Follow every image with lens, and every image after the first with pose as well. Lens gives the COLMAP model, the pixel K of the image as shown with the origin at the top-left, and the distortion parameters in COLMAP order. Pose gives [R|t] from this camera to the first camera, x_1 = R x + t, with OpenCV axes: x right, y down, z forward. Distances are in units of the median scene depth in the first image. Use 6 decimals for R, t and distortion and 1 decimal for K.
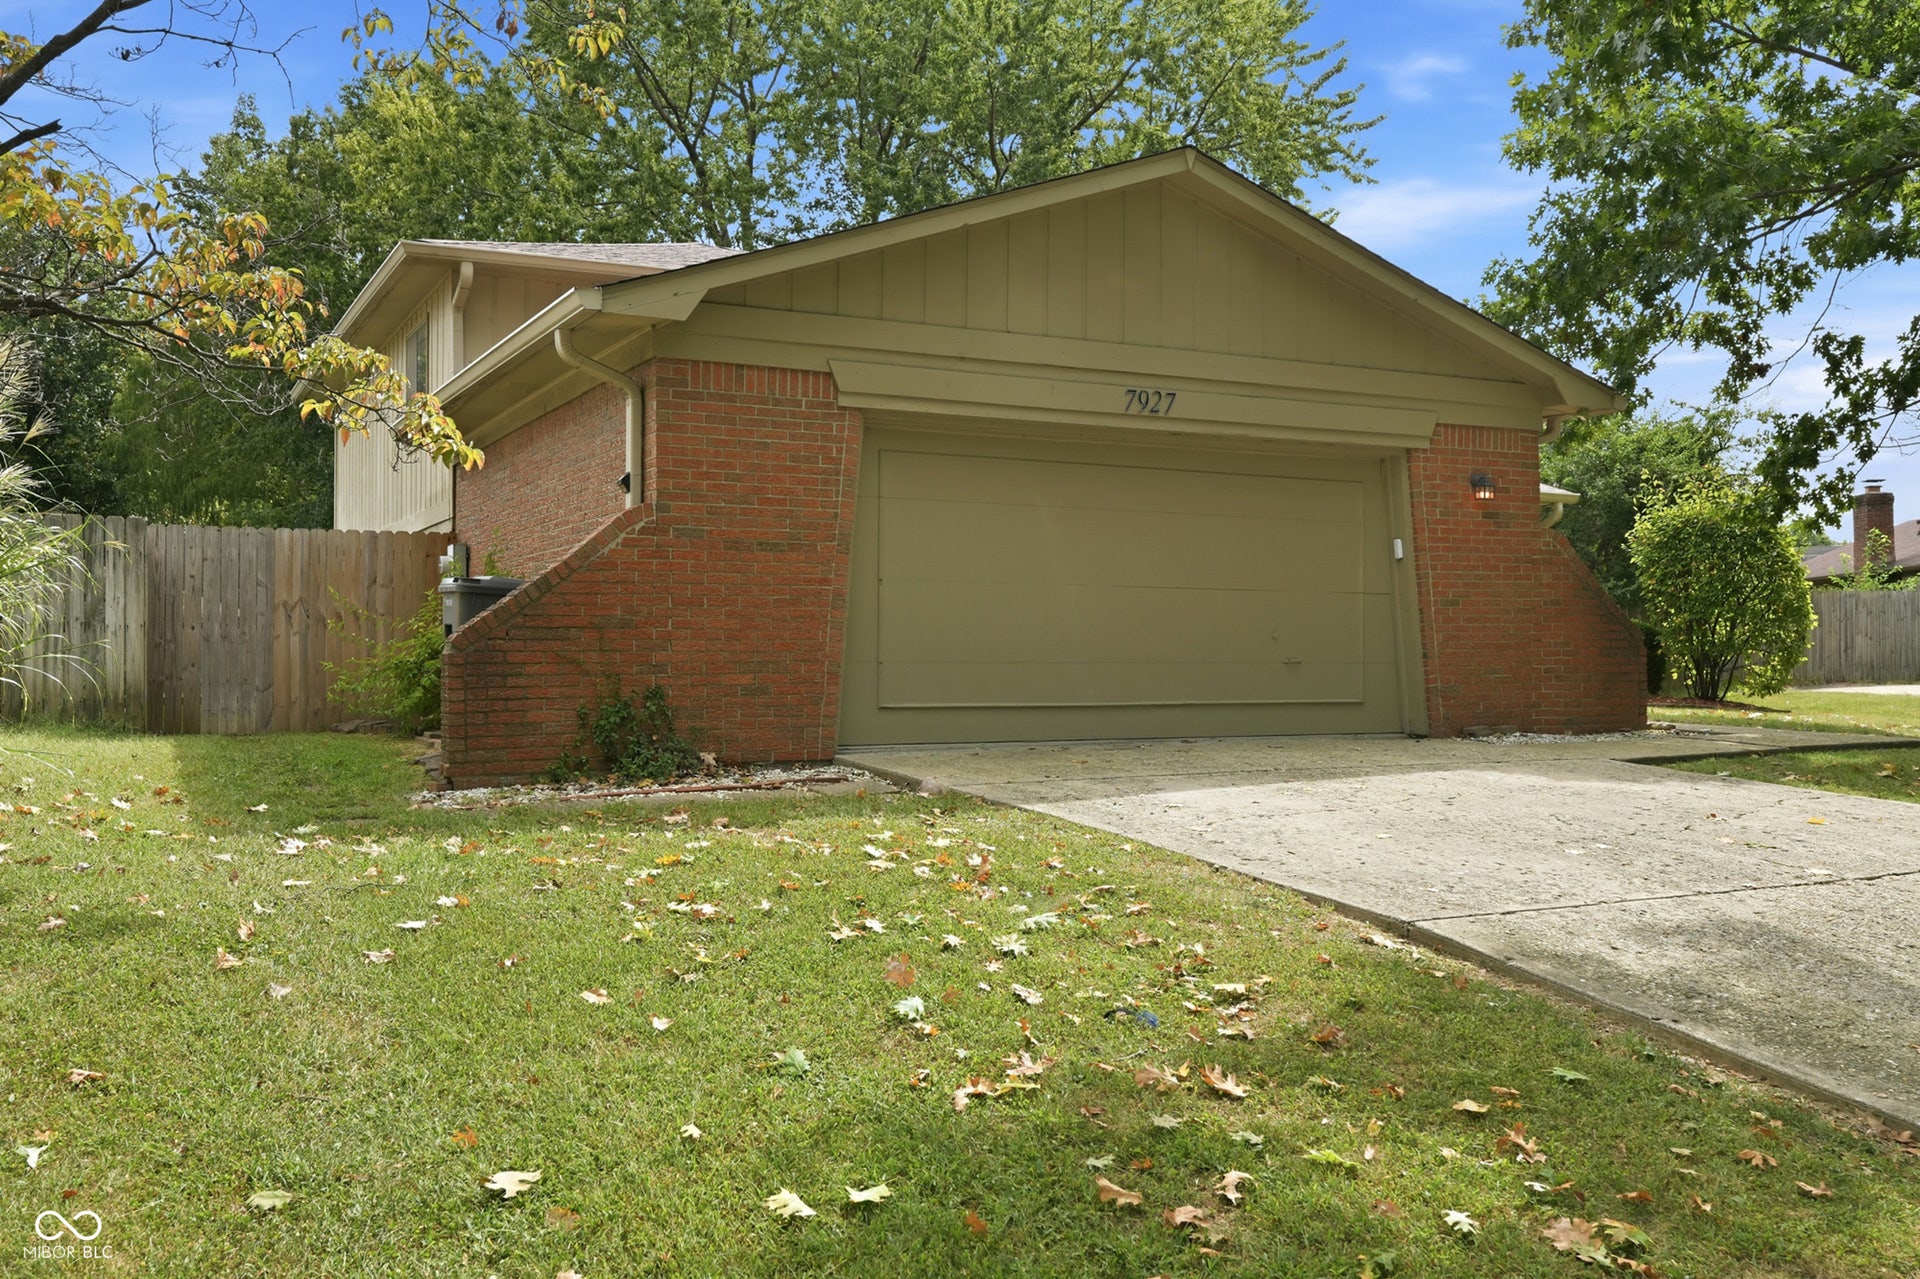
lens RADIAL K [[1653.8, 0, 960.0], [0, 1653.8, 639.5], [0, 0, 1]] dist [0.010453, 0.013743]
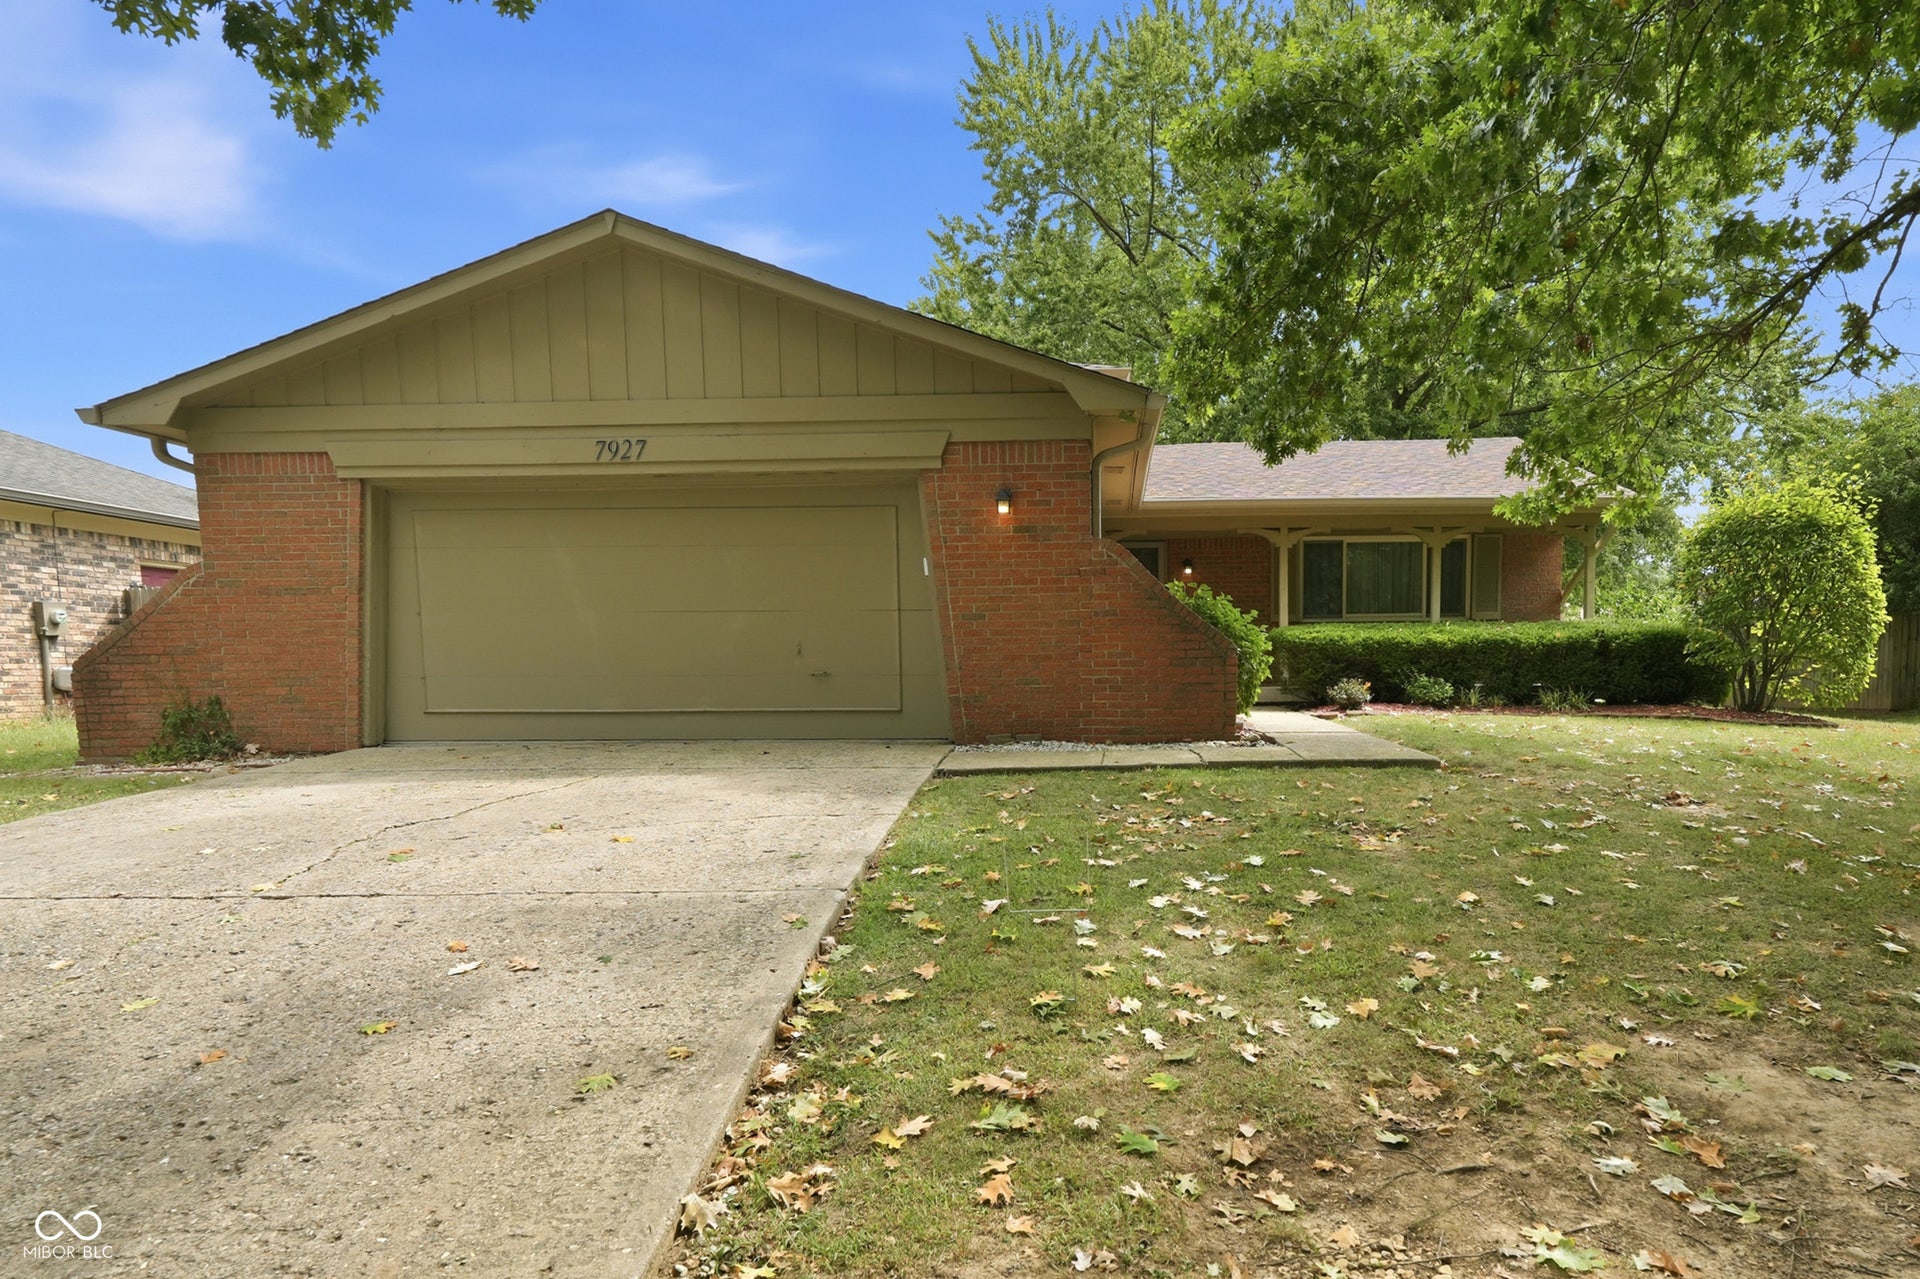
lens RADIAL K [[1217.5, 0, 1096.2], [0, 1217.5, 816.9], [0, 0, 1]] dist [-0.004374, 0.000931]
pose [[0.875527, 0.051182, -0.480450, 0.865160], [0.013302, 0.991443, 0.129858, 0.005363], [0.482985, -0.120085, 0.867355, 0.408080]]
